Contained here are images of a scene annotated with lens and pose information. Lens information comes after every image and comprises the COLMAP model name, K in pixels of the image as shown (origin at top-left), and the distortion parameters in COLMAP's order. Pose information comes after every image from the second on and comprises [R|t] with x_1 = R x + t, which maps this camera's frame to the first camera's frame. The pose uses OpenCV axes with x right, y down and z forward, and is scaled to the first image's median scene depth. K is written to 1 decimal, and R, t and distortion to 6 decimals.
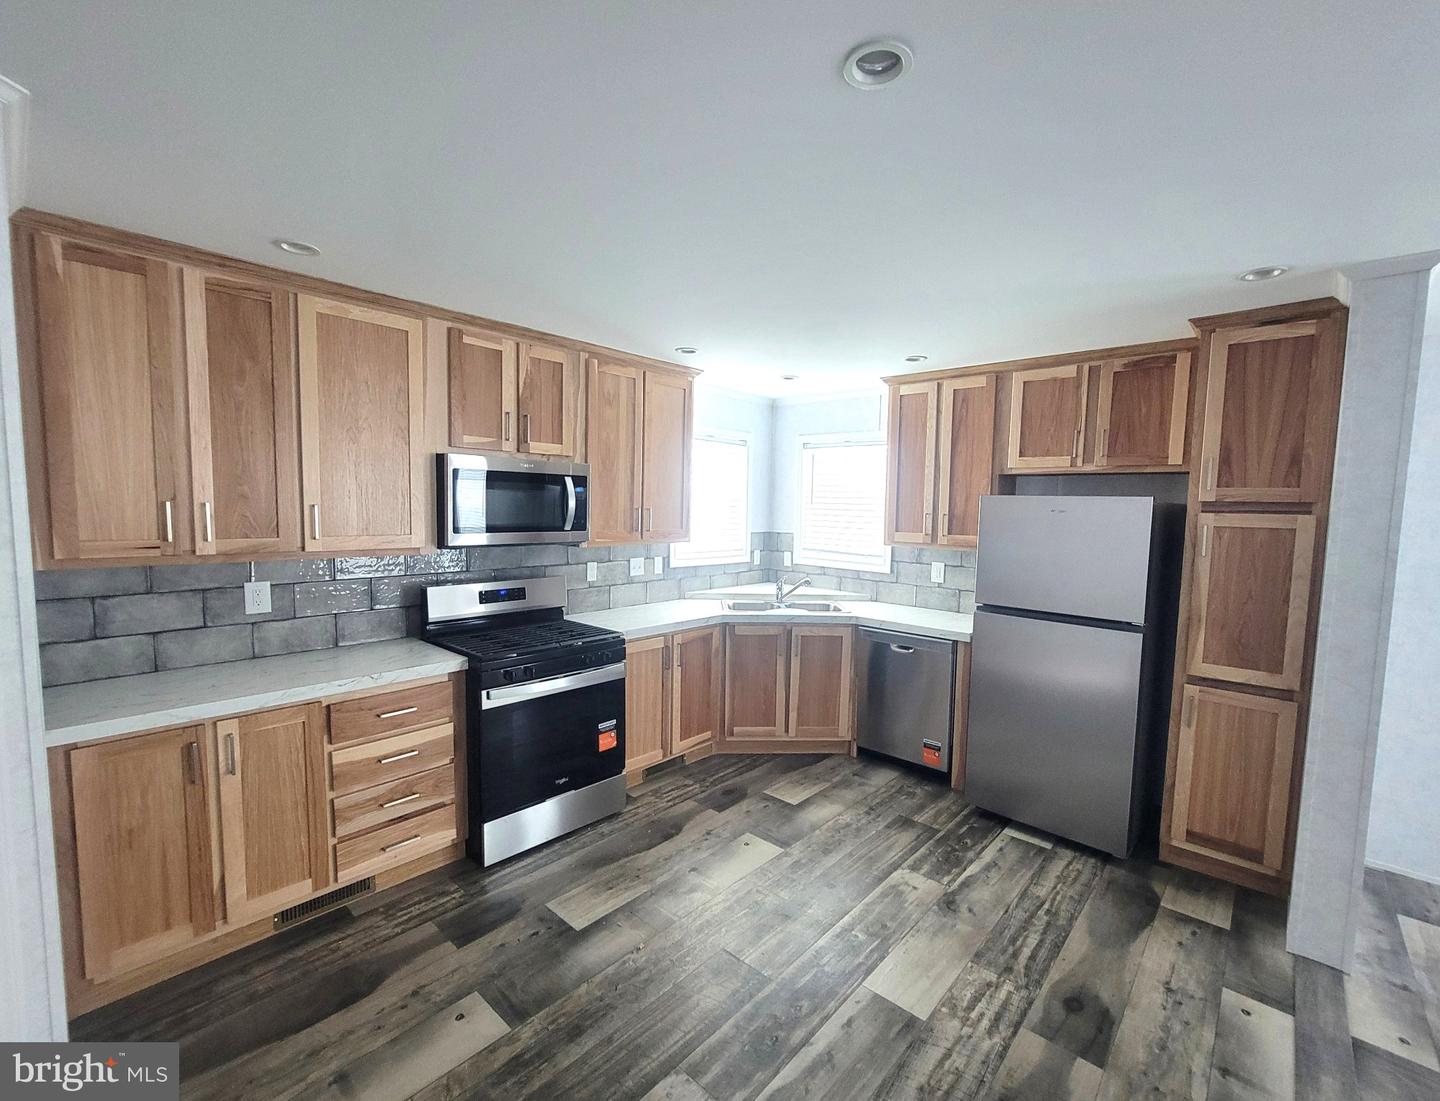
lens RADIAL K [[622.5, 0, 738.1], [0, 622.5, 558.0], [0, 0, 1]] dist [-0.008139, 0.003799]
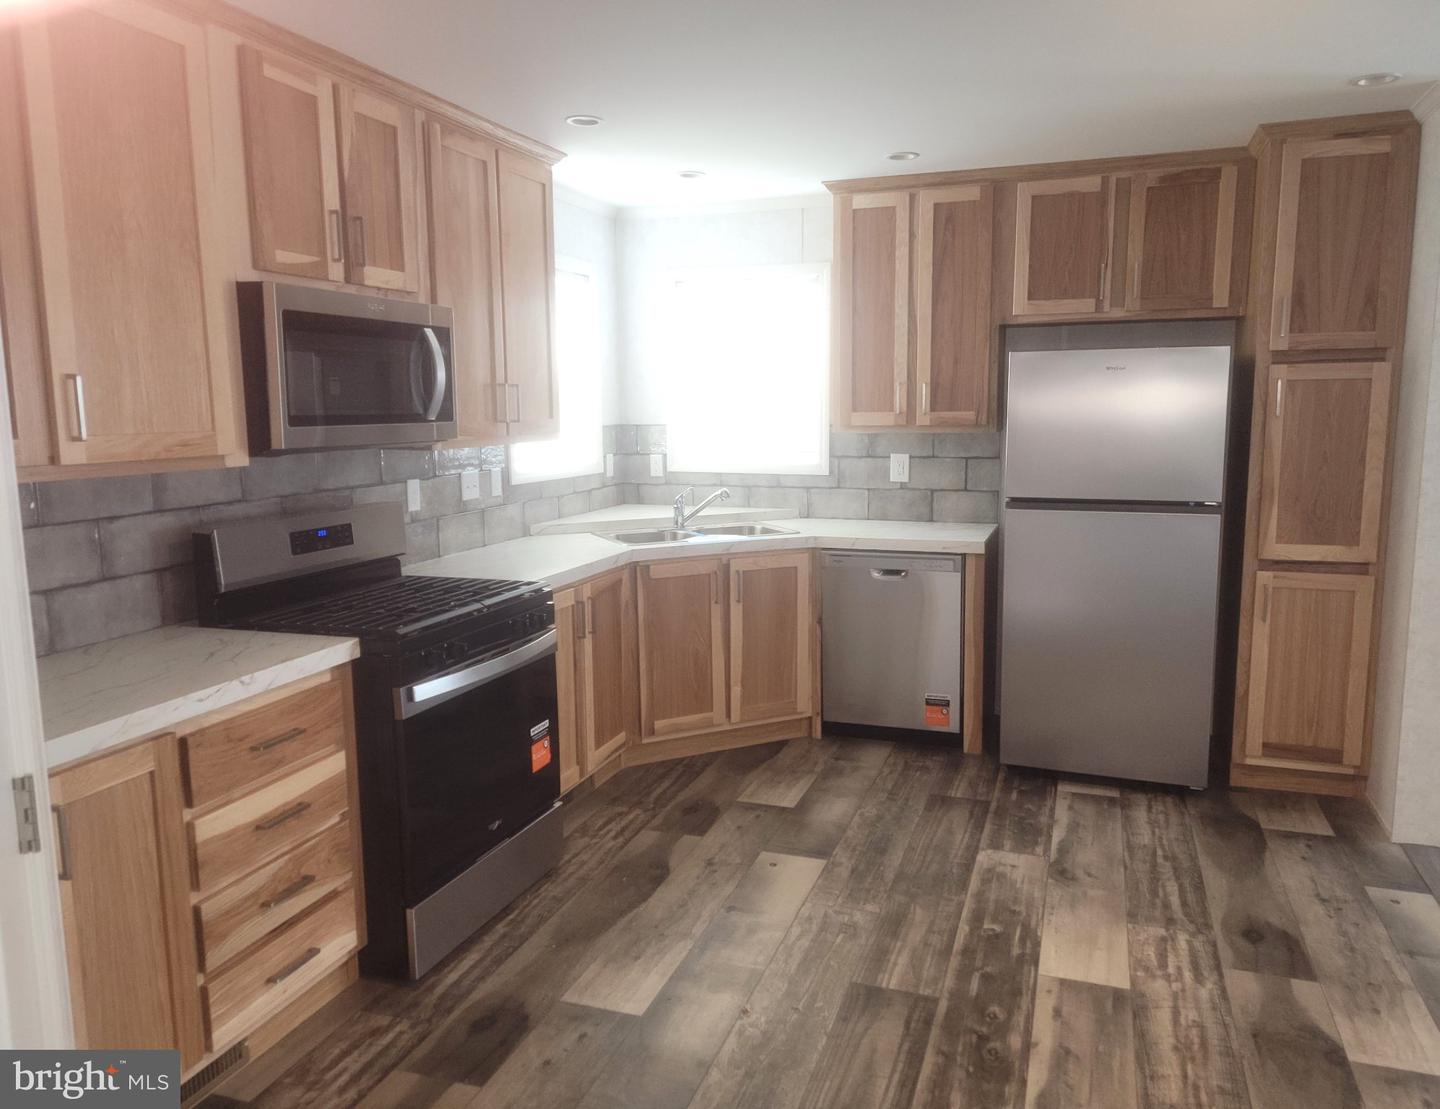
lens RADIAL K [[1032.7, 0, 743.9], [0, 1032.7, 546.3], [0, 0, 1]] dist [0.050257, -0.022016]
pose [[0.921732, -0.083791, 0.378668, -0.483481], [0.061052, 0.995557, 0.071686, 0.028170], [-0.382992, -0.042957, 0.922752, -0.038019]]
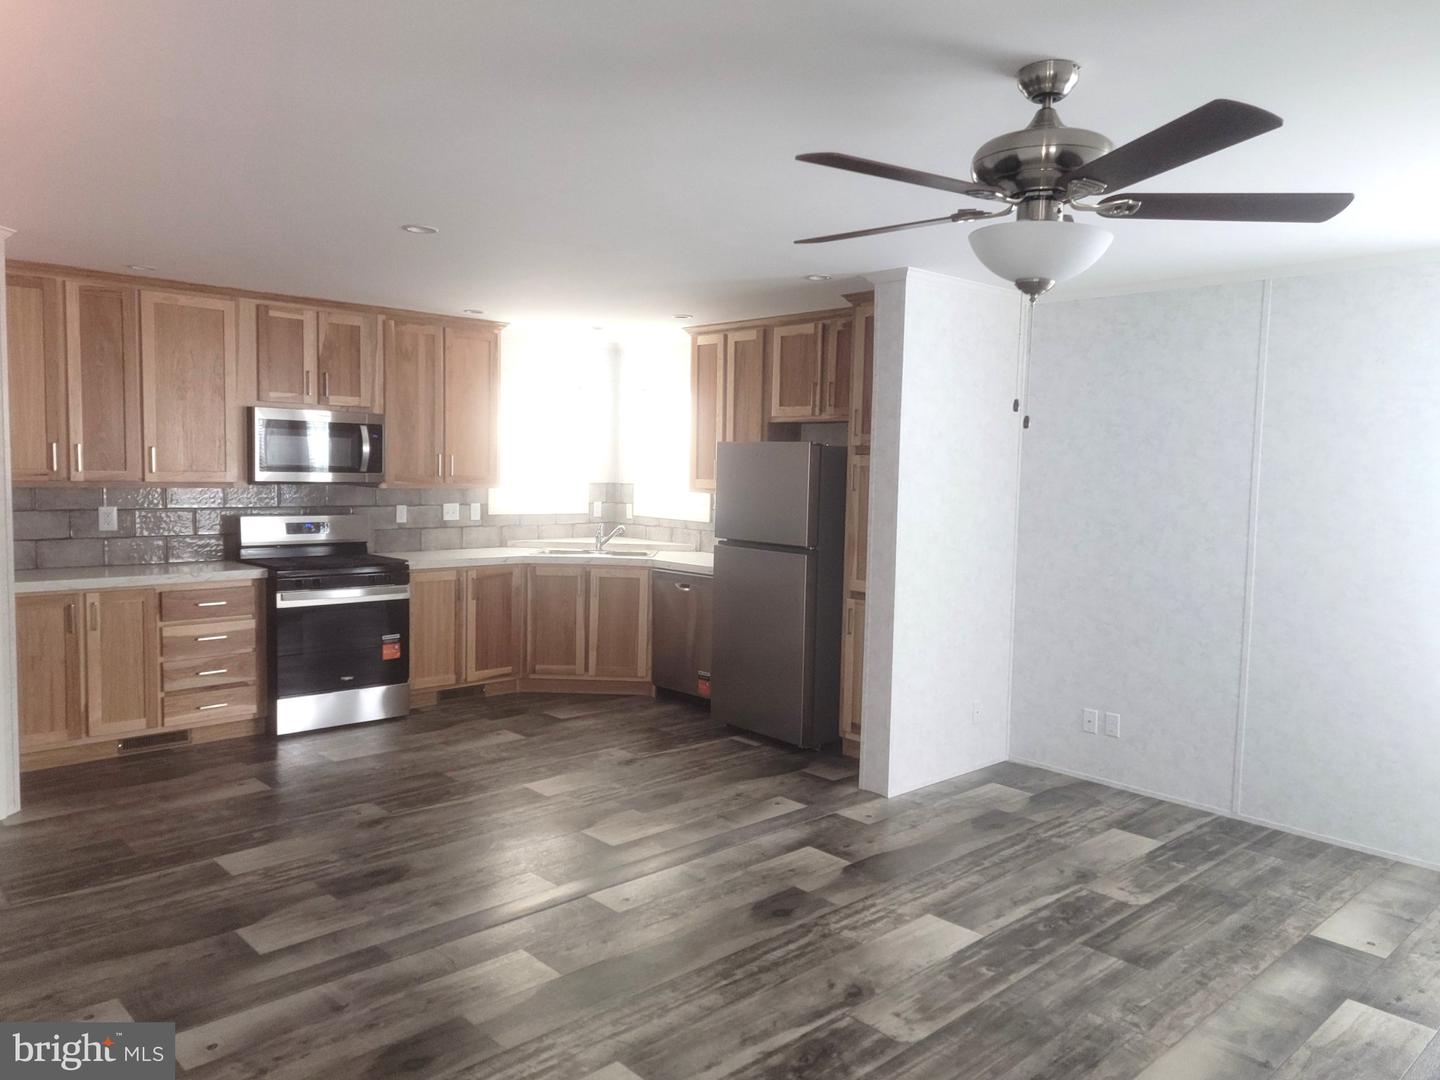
lens RADIAL K [[1022.1, 0, 725.0], [0, 1022.1, 545.4], [0, 0, 1]] dist [0.046995, -0.022976]
pose [[0.996442, 0.008132, -0.083889, 0.694658], [-0.008776, 0.999935, -0.007308, 0.125403], [0.083824, 0.008018, 0.996448, -1.052647]]
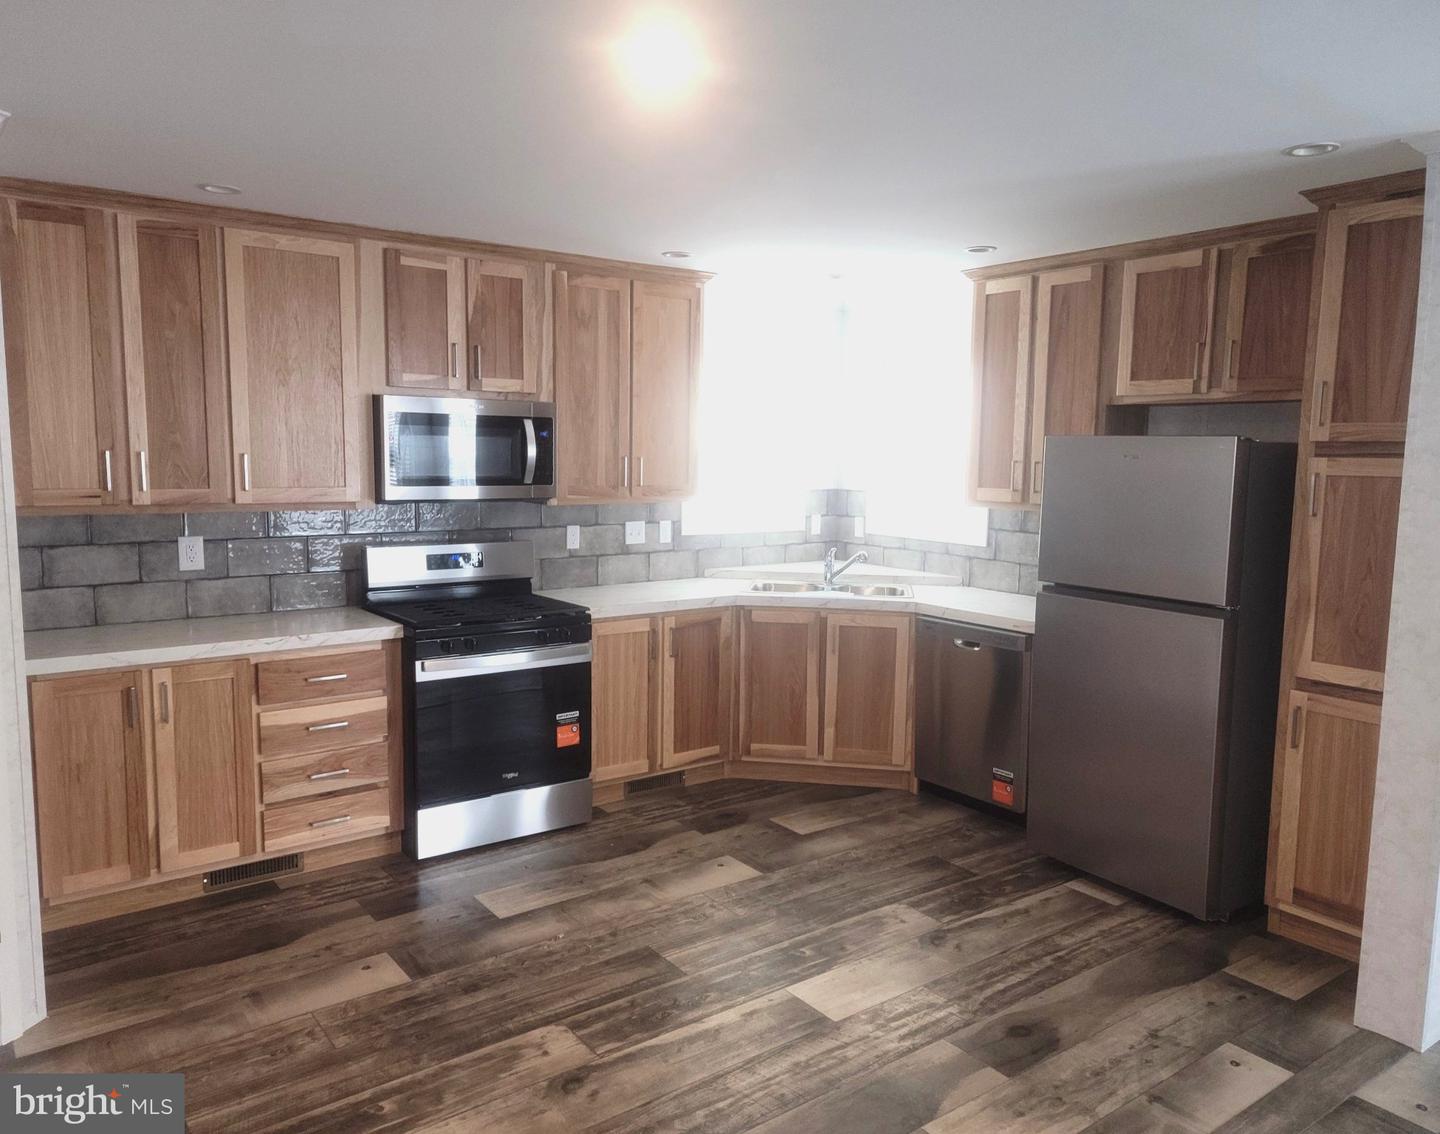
lens RADIAL K [[1046.3, 0, 721.6], [0, 1046.3, 570.6], [0, 0, 1]] dist [0.064757, -0.037264]
pose [[0.978451, 0.016962, -0.205781, 0.336835], [-0.010961, 0.999482, 0.030270, 0.033130], [0.206188, -0.027363, 0.978130, -0.398899]]
